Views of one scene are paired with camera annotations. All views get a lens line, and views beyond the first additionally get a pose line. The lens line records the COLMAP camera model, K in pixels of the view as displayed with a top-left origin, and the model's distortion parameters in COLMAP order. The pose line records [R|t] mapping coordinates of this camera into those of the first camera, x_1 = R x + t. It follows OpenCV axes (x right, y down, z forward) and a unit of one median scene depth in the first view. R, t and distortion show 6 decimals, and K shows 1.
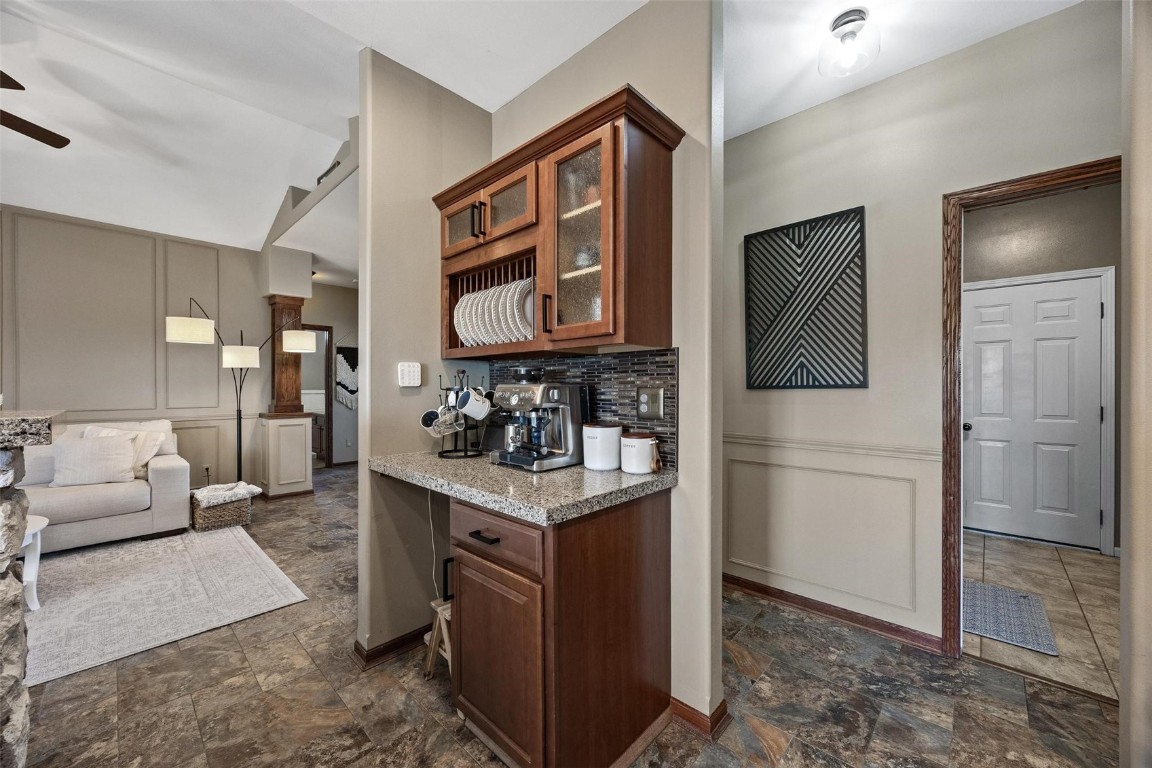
lens RADIAL K [[446.6, 0, 576.9], [0, 446.6, 389.0], [0, 0, 1]] dist [-0.002656, 0.000901]
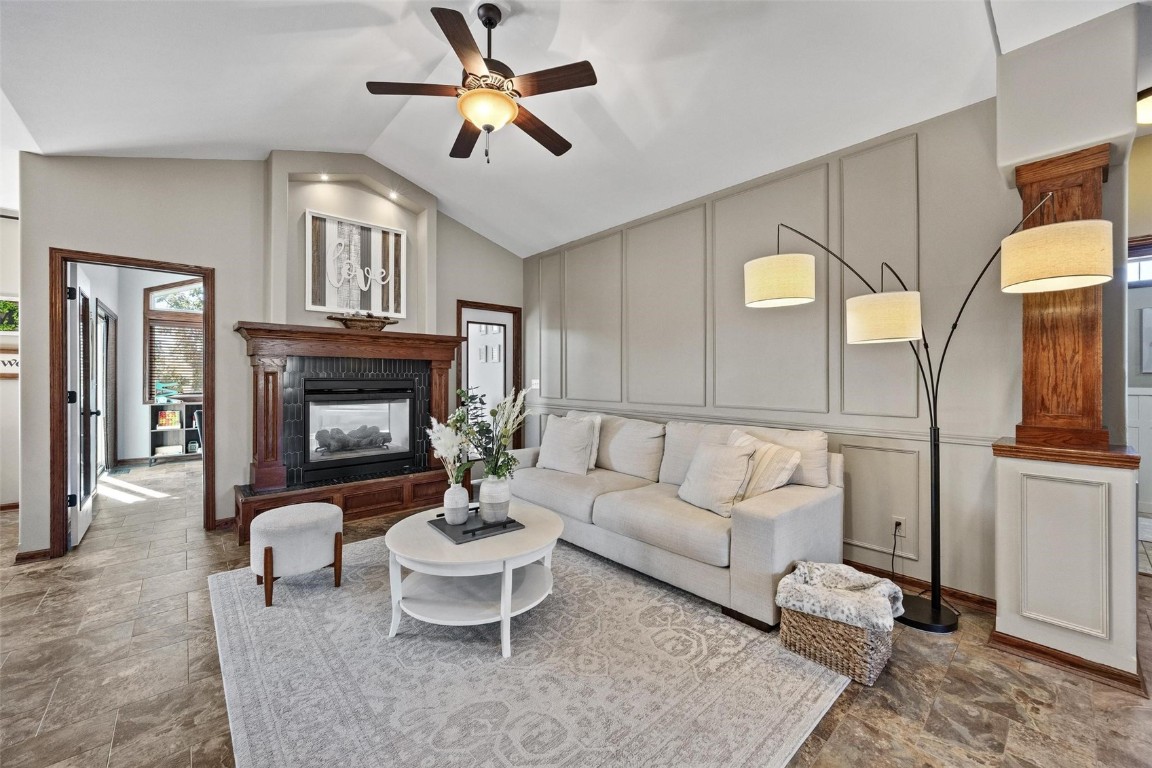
lens RADIAL K [[446.6, 0, 577.6], [0, 446.6, 371.5], [0, 0, 1]] dist [-0.002656, 0.000901]
pose [[-0.083328, -0.006522, -0.996501, -0.278173], [-0.007619, 0.999954, -0.005907, -0.012593], [0.996493, 0.007100, -0.083374, 0.798769]]
